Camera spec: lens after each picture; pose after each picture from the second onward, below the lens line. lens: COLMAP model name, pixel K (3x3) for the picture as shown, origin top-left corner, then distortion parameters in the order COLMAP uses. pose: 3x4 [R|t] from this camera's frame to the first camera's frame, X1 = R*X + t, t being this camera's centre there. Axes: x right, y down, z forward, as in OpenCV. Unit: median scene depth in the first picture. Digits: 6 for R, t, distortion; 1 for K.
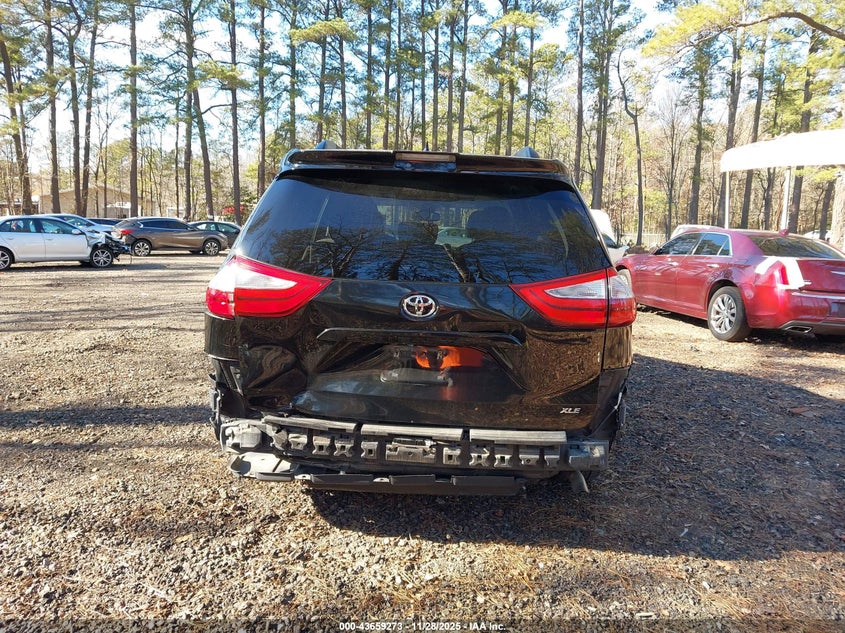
lens RADIAL K [[649.5, 0, 424.2], [0, 649.5, 316.8], [0, 0, 1]] dist [0.002090, 0.002150]
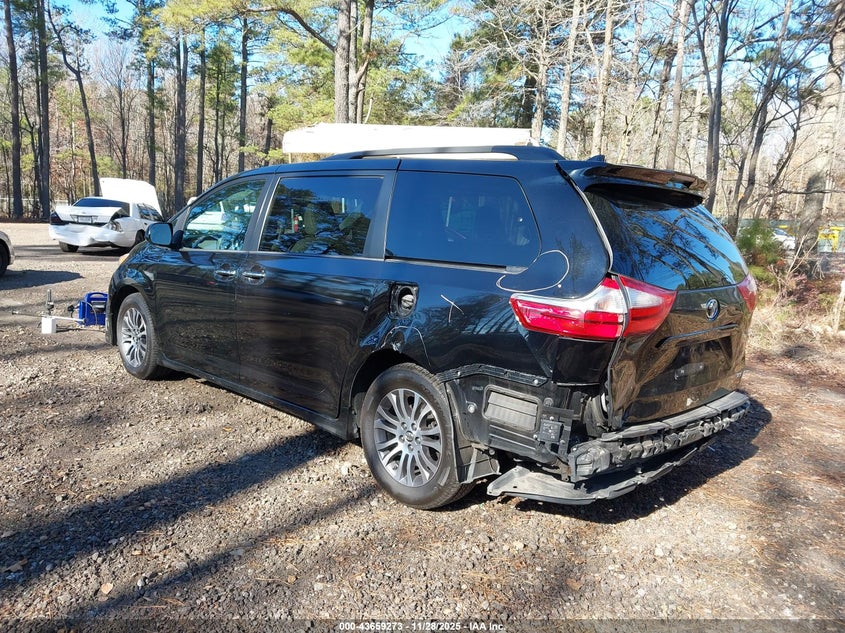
lens RADIAL K [[649.5, 0, 423.4], [0, 649.5, 317.4], [0, 0, 1]] dist [0.002090, 0.002150]
pose [[0.684874, -0.108231, 0.720579, -0.387050], [0.072619, 0.994122, 0.080297, -0.042599], [-0.725034, -0.002665, 0.688708, 0.177332]]
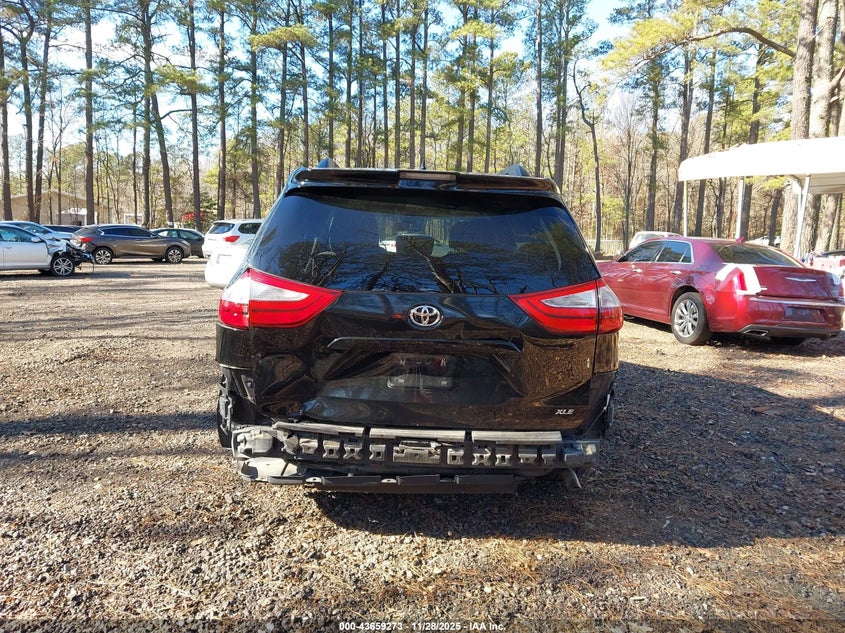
lens RADIAL K [[649.5, 0, 424.0], [0, 649.5, 316.6], [0, 0, 1]] dist [0.002090, 0.002150]
pose [[0.998254, -0.008320, 0.058475, -0.022765], [0.008876, 0.999918, -0.009260, -0.001826], [-0.058393, 0.009763, 0.998246, -0.020012]]
